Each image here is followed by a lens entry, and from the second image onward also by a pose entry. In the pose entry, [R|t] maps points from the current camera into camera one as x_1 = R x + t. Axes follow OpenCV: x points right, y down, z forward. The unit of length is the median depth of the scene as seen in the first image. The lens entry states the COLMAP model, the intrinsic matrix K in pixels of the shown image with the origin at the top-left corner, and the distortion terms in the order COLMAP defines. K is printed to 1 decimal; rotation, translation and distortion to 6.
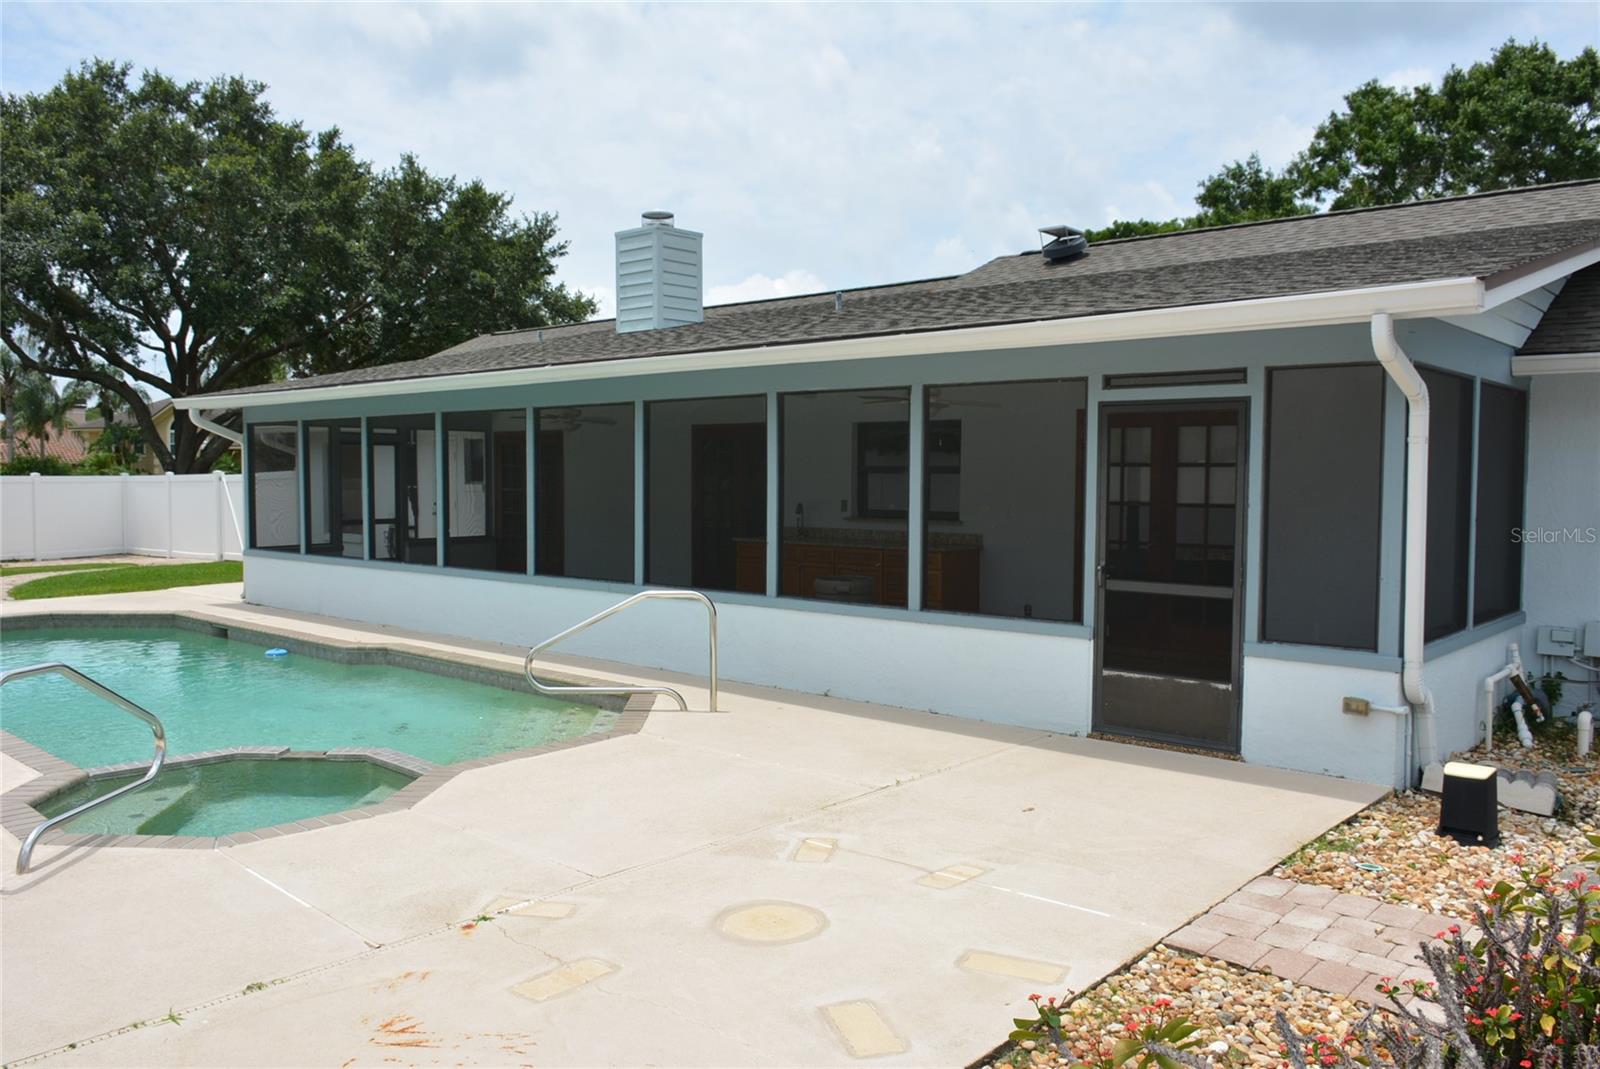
lens RADIAL K [[1206.1, 0, 800.0], [0, 1206.1, 534.5], [0, 0, 1]] dist [-0.026404, 0.005520]
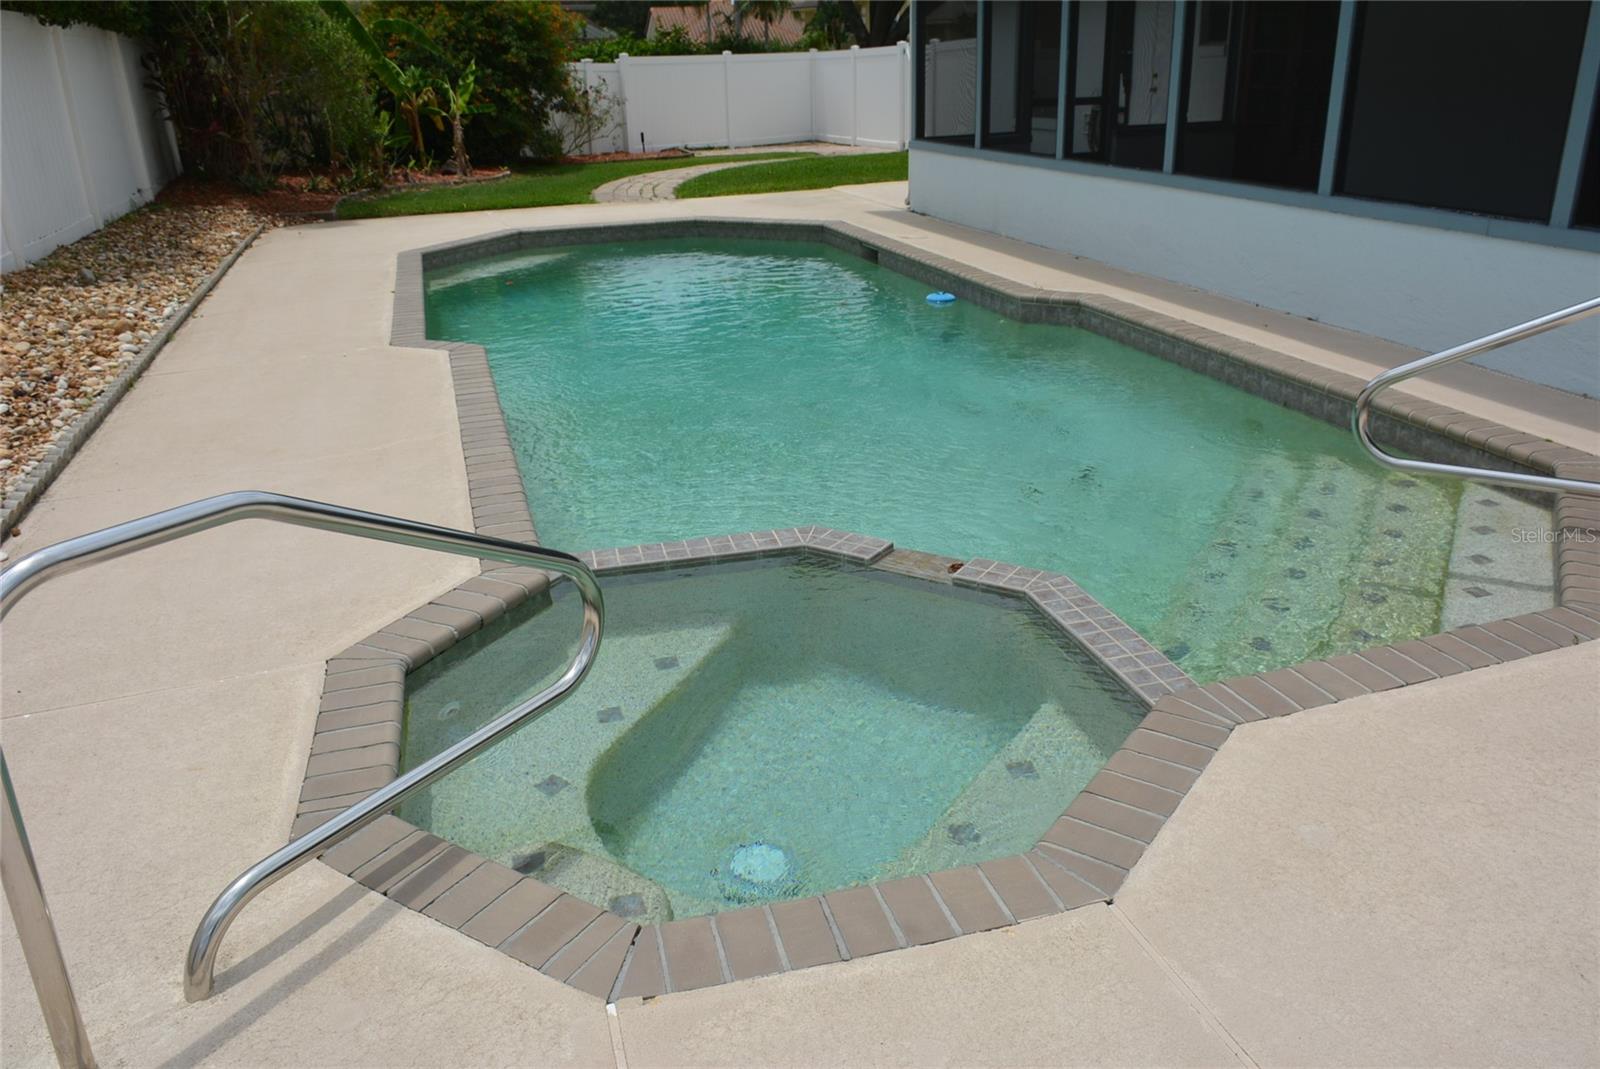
lens RADIAL K [[1206.1, 0, 800.0], [0, 1206.1, 534.5], [0, 0, 1]] dist [-0.026404, 0.005520]
pose [[0.851482, 0.167229, -0.497004, -0.095342], [0.005518, 0.944877, 0.327380, -0.001902], [0.524355, -0.281500, 0.803623, 0.269856]]
